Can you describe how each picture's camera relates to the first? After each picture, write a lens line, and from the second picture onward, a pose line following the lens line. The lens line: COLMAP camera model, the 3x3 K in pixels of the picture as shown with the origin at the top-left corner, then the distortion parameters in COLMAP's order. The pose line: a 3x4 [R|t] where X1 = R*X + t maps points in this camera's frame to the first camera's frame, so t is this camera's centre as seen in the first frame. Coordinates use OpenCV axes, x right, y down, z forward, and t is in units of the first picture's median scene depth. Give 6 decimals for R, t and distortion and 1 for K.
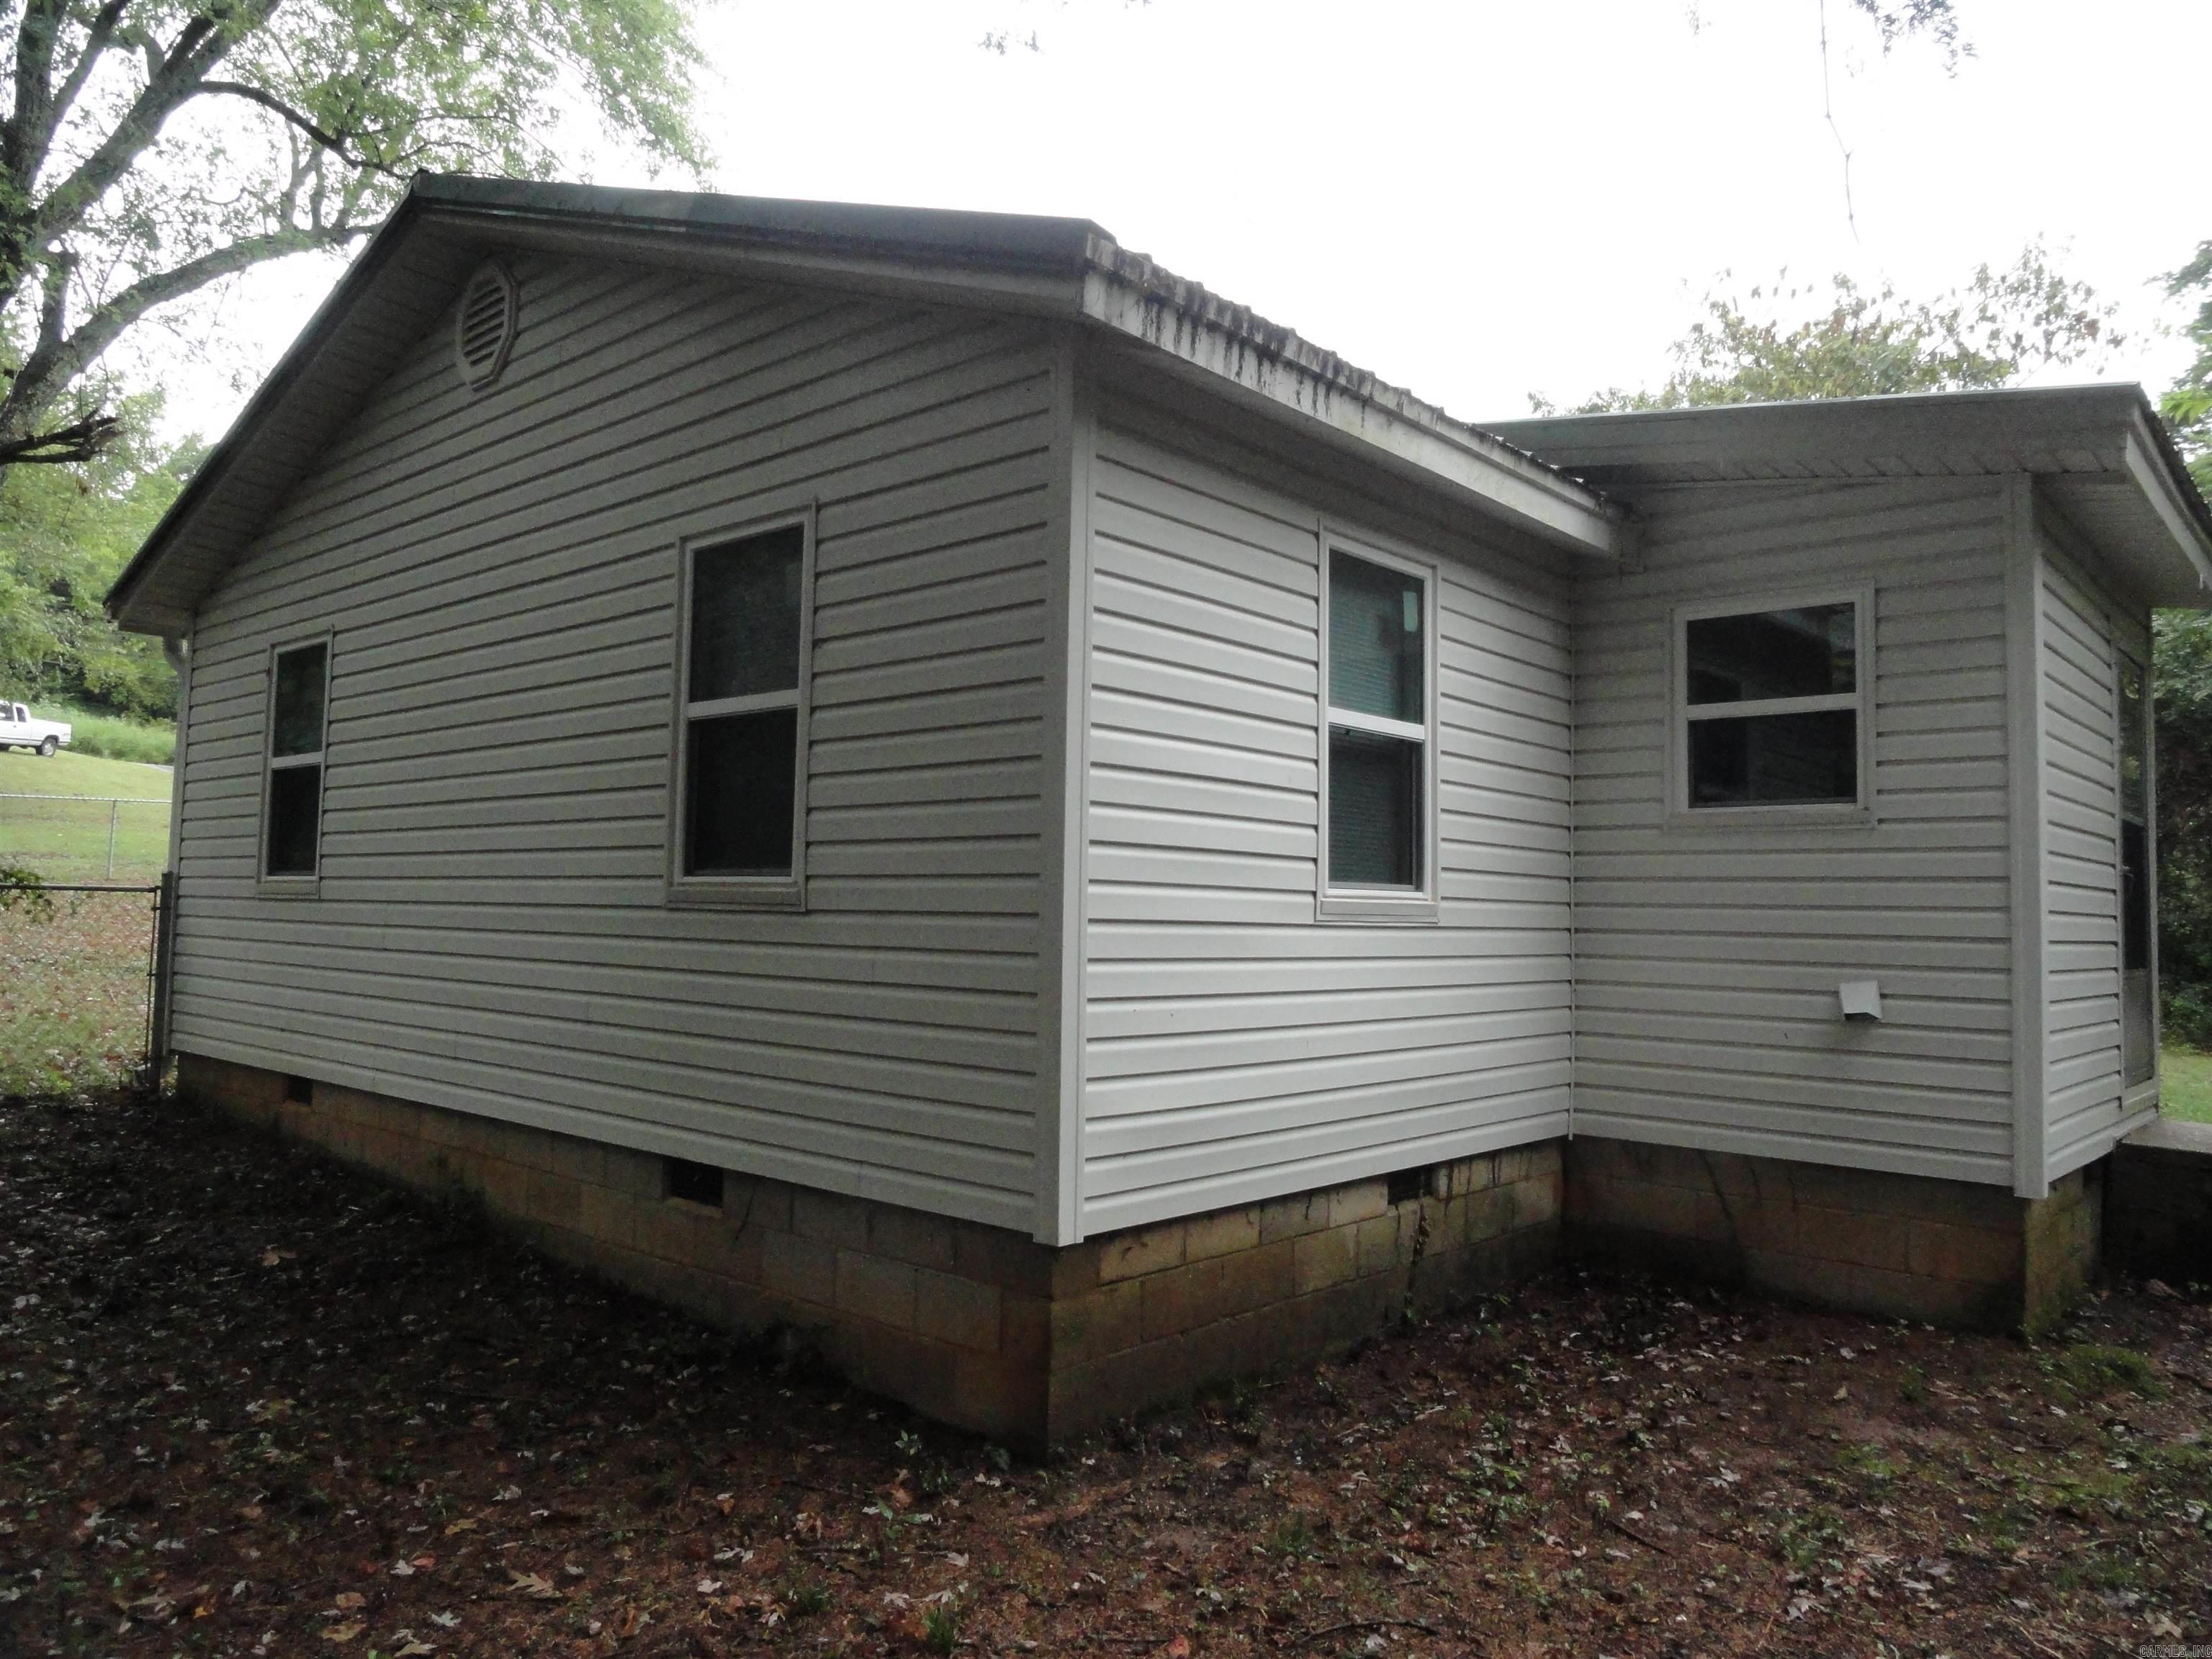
lens RADIAL K [[1540.5, 0, 1099.9], [0, 1540.5, 826.2], [0, 0, 1]] dist [-0.009176, 0.012054]
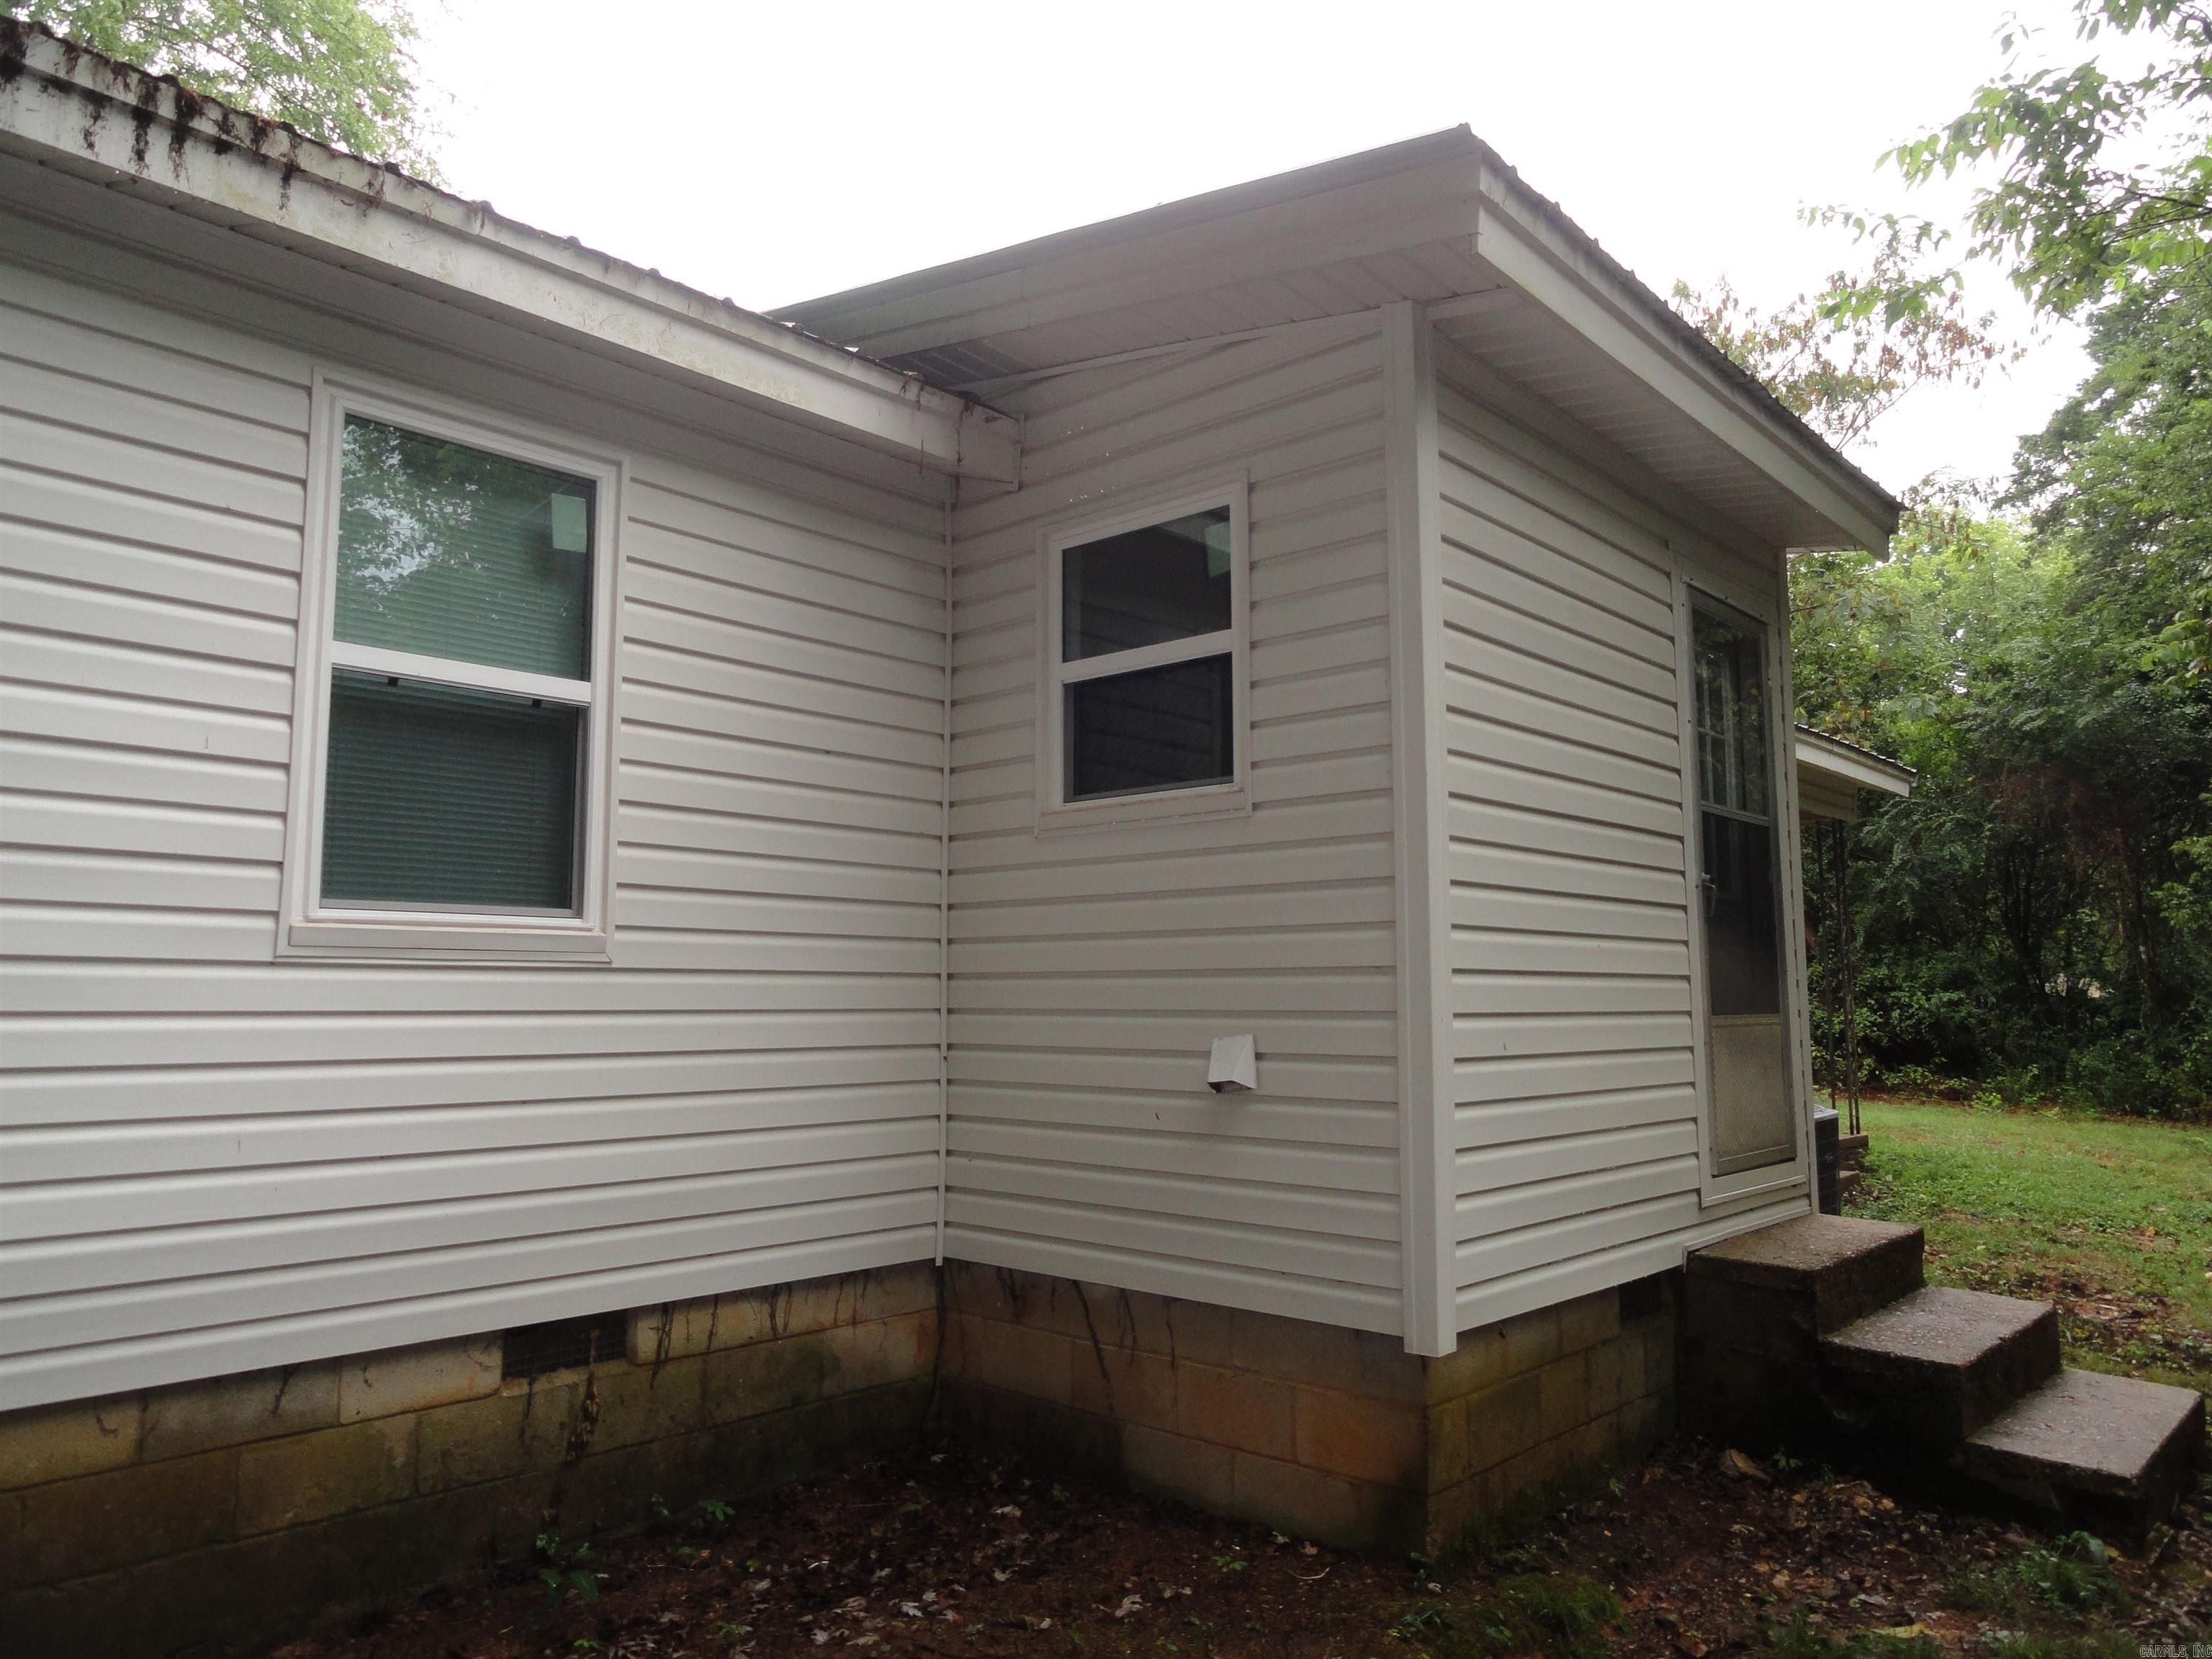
lens RADIAL K [[1540.5, 0, 1096.1], [0, 1540.5, 819.9], [0, 0, 1]] dist [-0.009176, 0.012054]
pose [[0.999772, -0.020666, -0.005381, 0.447502], [0.020327, 0.998171, -0.056932, 0.042792], [0.006548, 0.056810, 0.998364, 0.303964]]
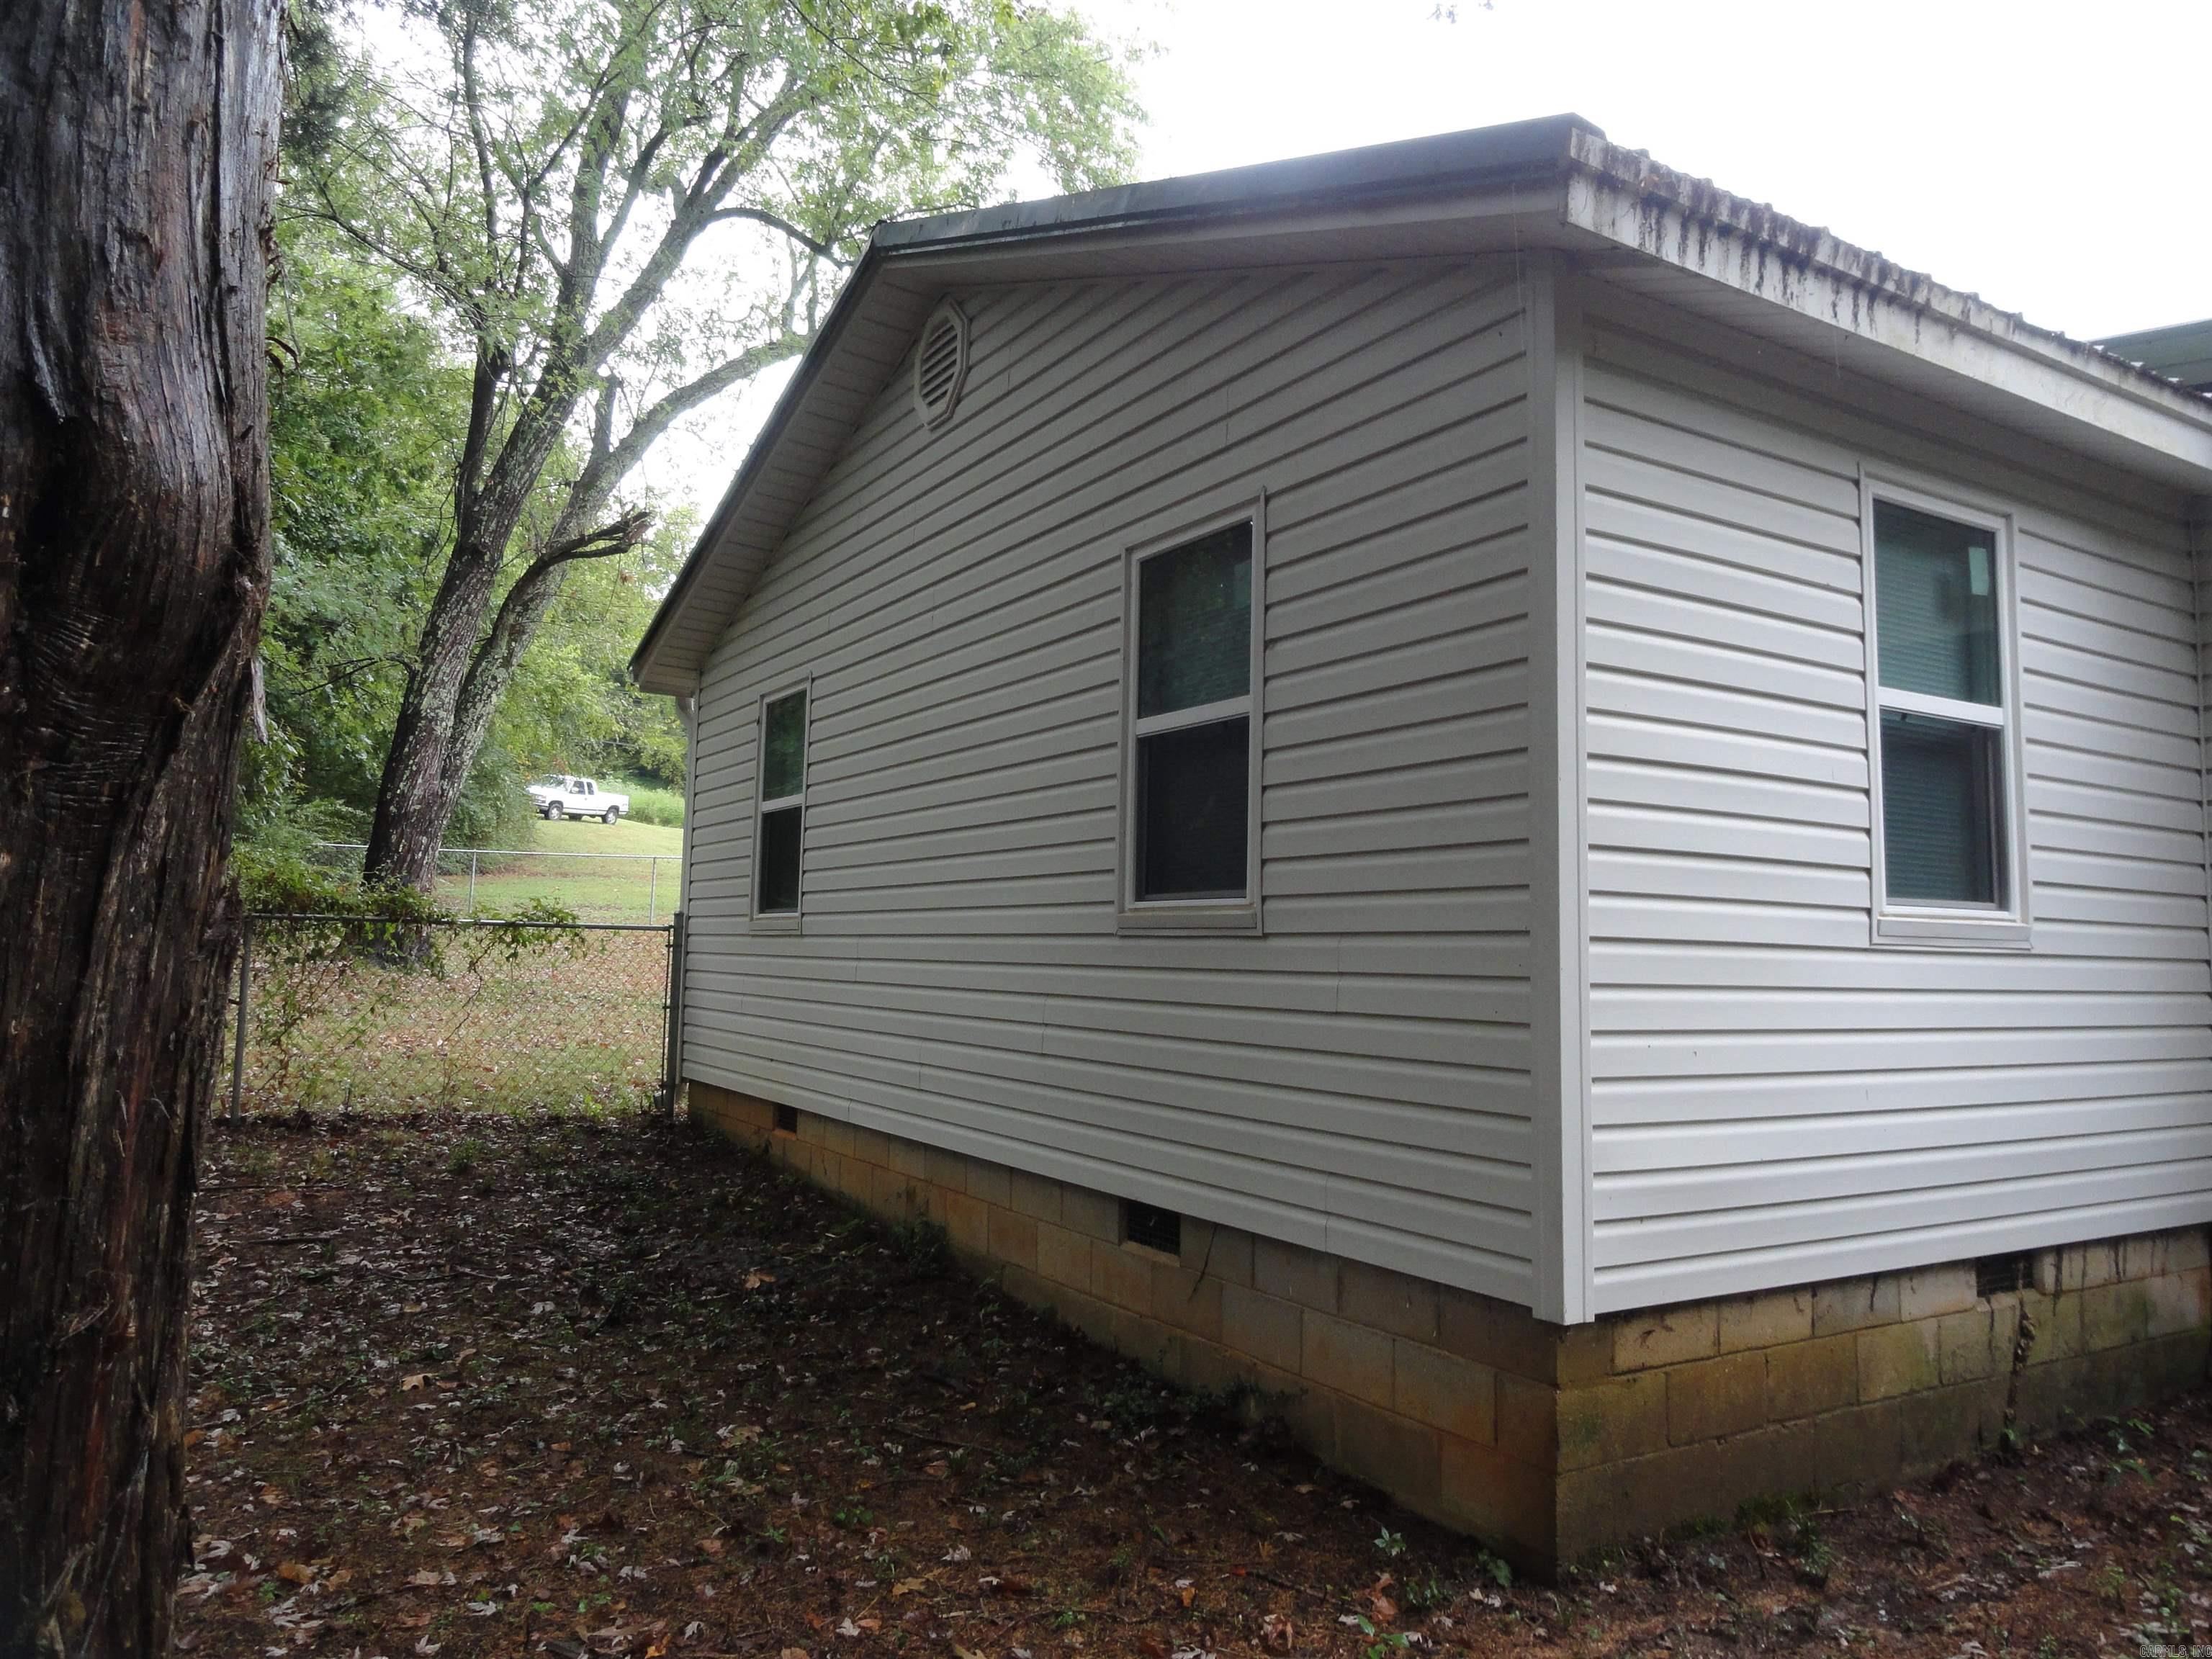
lens RADIAL K [[1540.5, 0, 1103.6], [0, 1540.5, 821.7], [0, 0, 1]] dist [-0.009176, 0.012054]
pose [[0.957533, -0.025462, -0.287196, -0.014310], [0.015431, 0.999191, -0.037138, 0.018126], [0.287909, 0.031129, 0.957152, 0.081107]]
